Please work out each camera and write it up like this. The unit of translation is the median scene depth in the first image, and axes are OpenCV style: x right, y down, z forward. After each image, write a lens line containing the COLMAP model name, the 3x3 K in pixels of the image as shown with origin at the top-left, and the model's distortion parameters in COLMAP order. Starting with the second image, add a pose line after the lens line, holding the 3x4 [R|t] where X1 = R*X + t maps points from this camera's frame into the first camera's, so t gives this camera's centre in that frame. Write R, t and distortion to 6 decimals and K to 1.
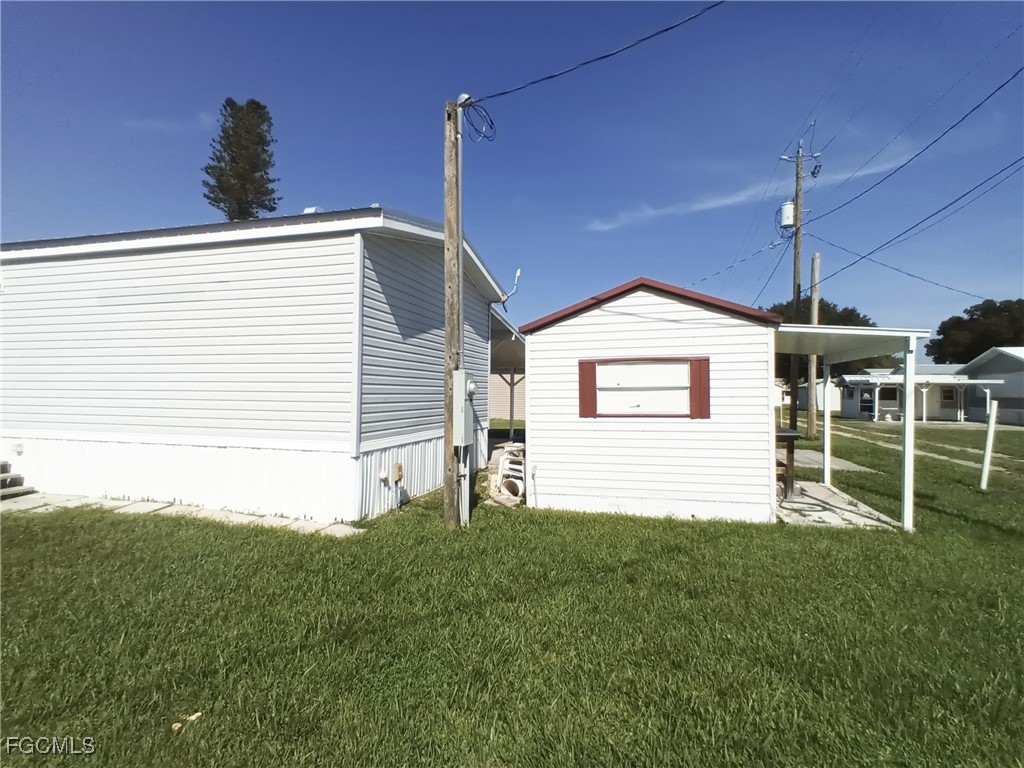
lens RADIAL K [[500.9, 0, 512.6], [0, 500.9, 385.4], [0, 0, 1]] dist [0.002461, -0.001416]
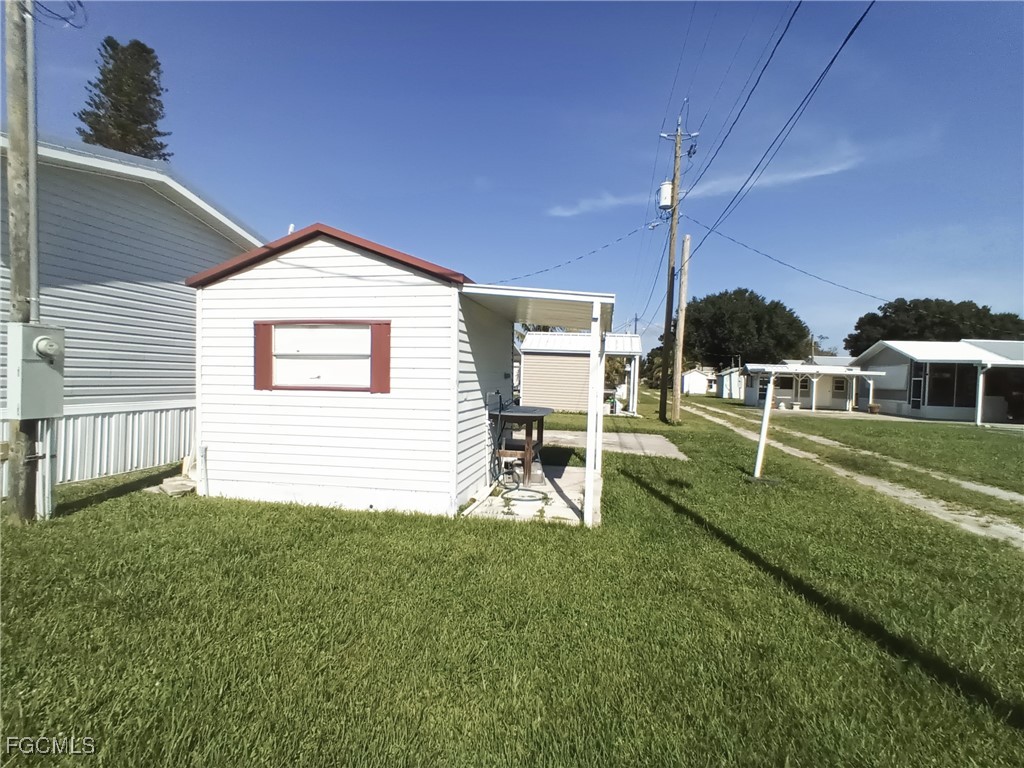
lens RADIAL K [[501.2, 0, 514.6], [0, 501.2, 382.3], [0, 0, 1]] dist [0.000977, 0.000663]
pose [[0.995743, 0.023878, 0.089028, 0.113847], [-0.026203, 0.999343, 0.025038, 0.004484], [-0.088372, -0.027264, 0.995714, 0.028713]]
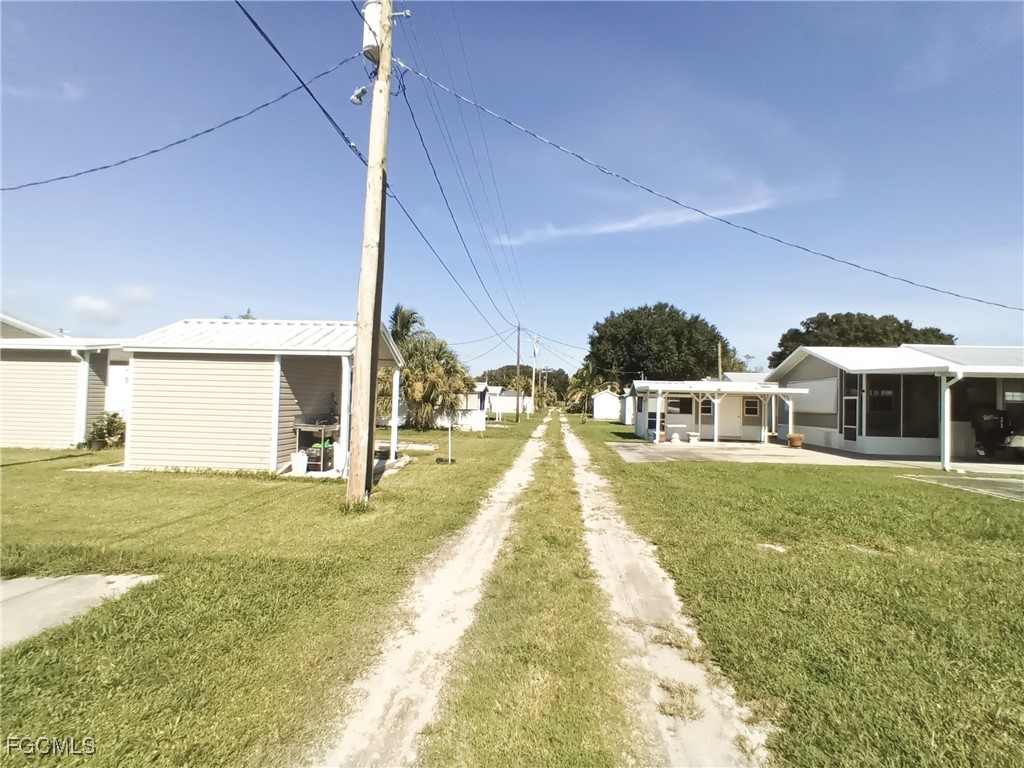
lens RADIAL K [[500.9, 0, 512.6], [0, 500.9, 385.4], [0, 0, 1]] dist [0.002461, -0.001416]
pose [[0.982336, 0.018752, 0.186186, 0.384146], [-0.015425, 0.999695, -0.019305, 0.005135], [-0.186491, 0.016092, 0.982325, 0.328154]]
